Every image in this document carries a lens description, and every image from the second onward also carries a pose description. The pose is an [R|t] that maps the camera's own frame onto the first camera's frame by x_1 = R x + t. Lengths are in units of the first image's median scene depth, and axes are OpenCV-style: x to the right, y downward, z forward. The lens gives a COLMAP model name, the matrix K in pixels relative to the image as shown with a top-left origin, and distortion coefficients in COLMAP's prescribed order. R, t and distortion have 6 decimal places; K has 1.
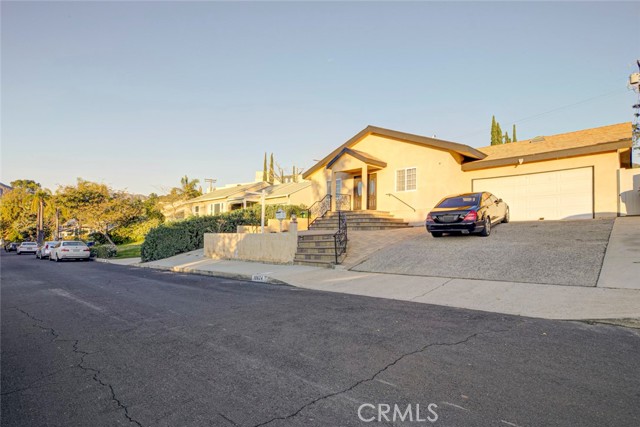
lens RADIAL K [[299.6, 0, 320.0], [0, 299.6, 213.5], [0, 0, 1]] dist [-0.001707, -0.000255]
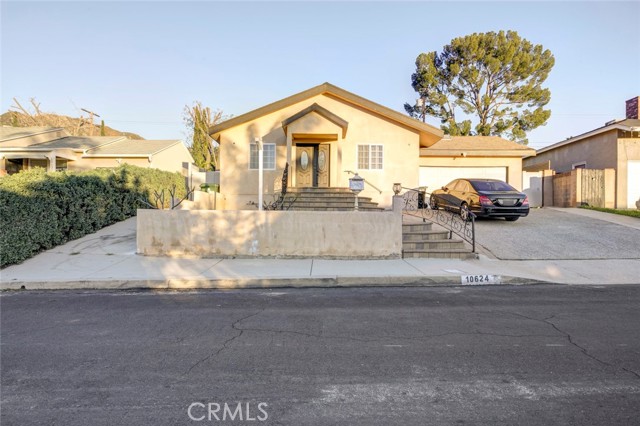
lens RADIAL K [[332.5, 0, 320.0], [0, 332.5, 223.7], [0, 0, 1]] dist [-0.000315, -0.000243]
pose [[0.763388, 0.006237, 0.645910, -0.536999], [-0.057159, 0.996683, 0.057931, 0.041057], [-0.643406, -0.081143, 0.761213, 0.385177]]
